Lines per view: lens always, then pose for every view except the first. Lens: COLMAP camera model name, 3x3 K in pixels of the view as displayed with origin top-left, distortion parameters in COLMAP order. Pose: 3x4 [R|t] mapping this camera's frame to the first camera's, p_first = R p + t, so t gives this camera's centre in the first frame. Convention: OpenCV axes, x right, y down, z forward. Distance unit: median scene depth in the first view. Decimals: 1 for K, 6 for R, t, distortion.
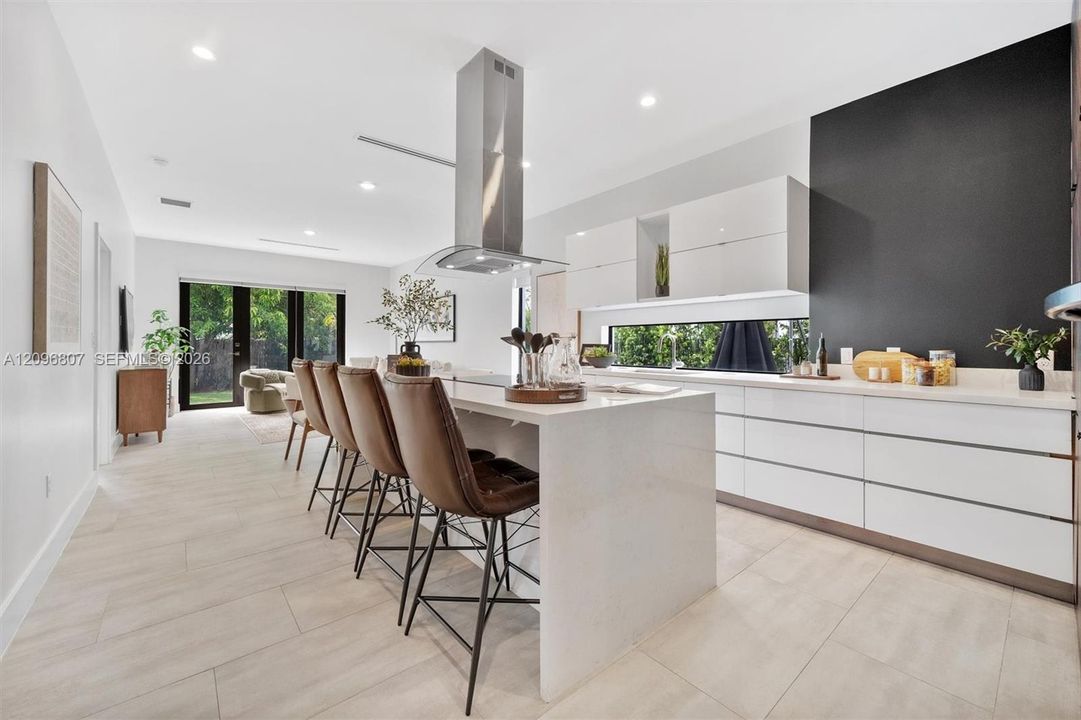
lens RADIAL K [[430.7, 0, 537.7], [0, 430.7, 346.3], [0, 0, 1]] dist [-0.001407, -0.000111]
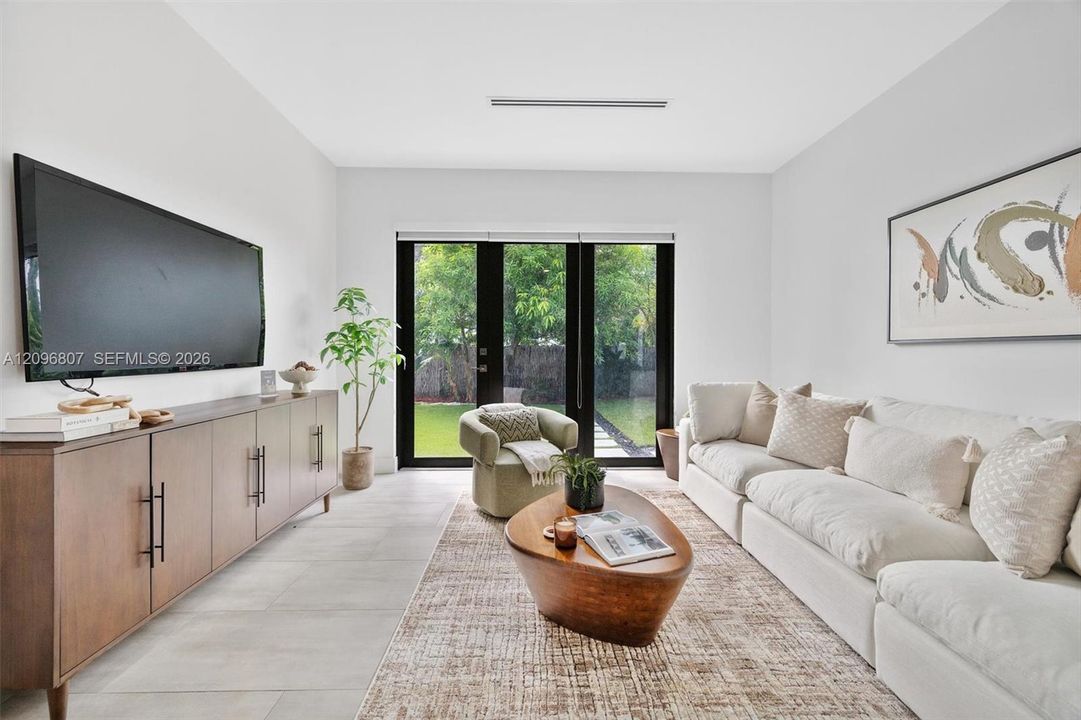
lens RADIAL K [[431.0, 0, 536.8], [0, 431.0, 351.5], [0, 0, 1]] dist [-0.000243, -0.000085]
pose [[0.778295, -0.000496, -0.627898, -0.333900], [-0.001485, 0.999995, -0.002630, -0.002953], [0.627896, 0.002980, 0.778291, 0.673888]]
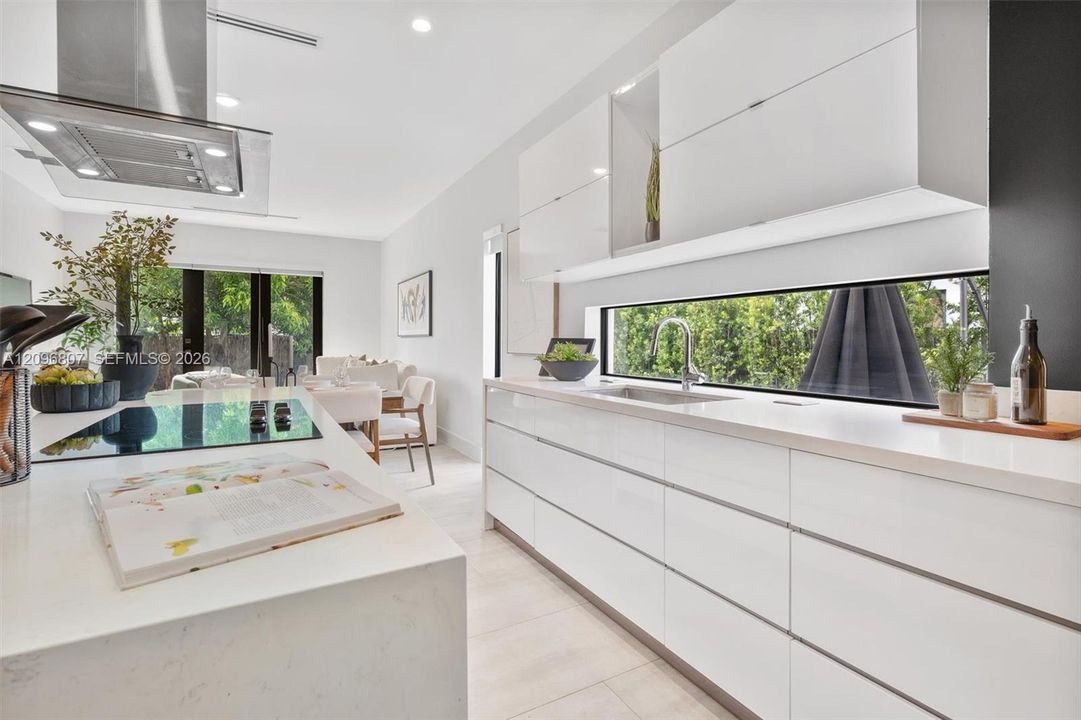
lens RADIAL K [[501.7, 0, 535.5], [0, 501.7, 338.2], [0, 0, 1]] dist [0.000098, -0.000053]
pose [[0.981366, -0.004172, -0.192104, 0.139279], [0.002859, 0.999971, -0.007115, -0.000557], [0.192128, 0.006433, 0.981349, 0.210851]]
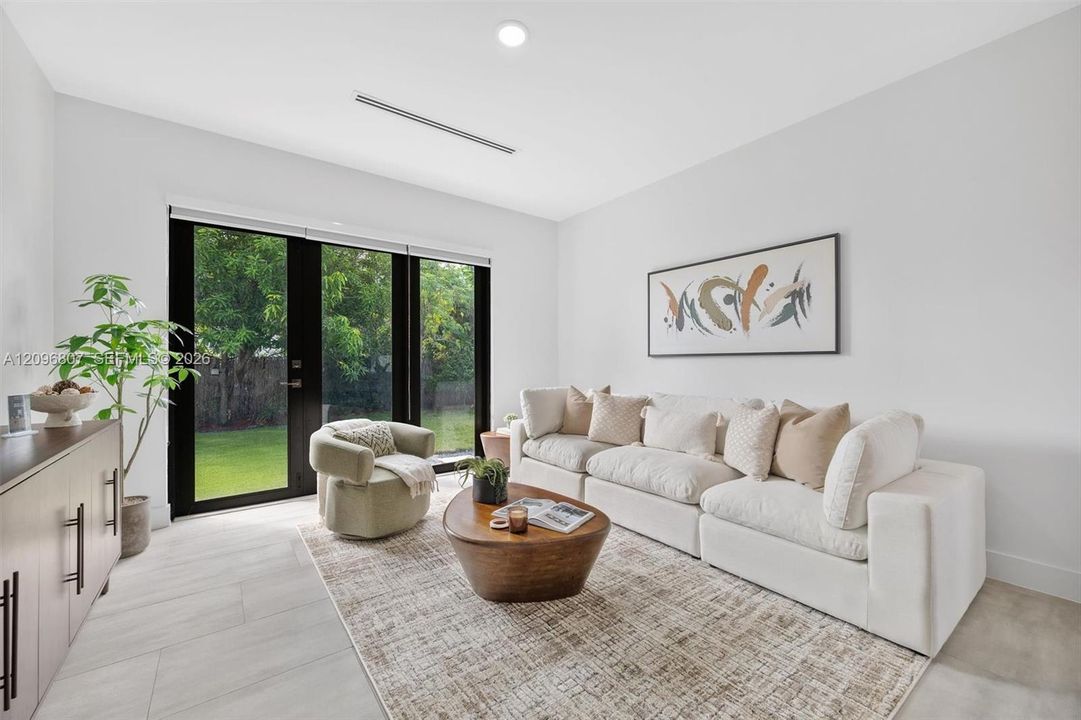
lens RADIAL K [[428.6, 0, 540.5], [0, 428.6, 360.0], [0, 0, 1]] dist [0.000193, 0.000004]
pose [[0.998629, -0.005449, -0.052055, -0.442882], [0.005015, 0.999952, -0.008463, -0.003258], [0.052099, 0.008190, 0.998608, 0.594694]]
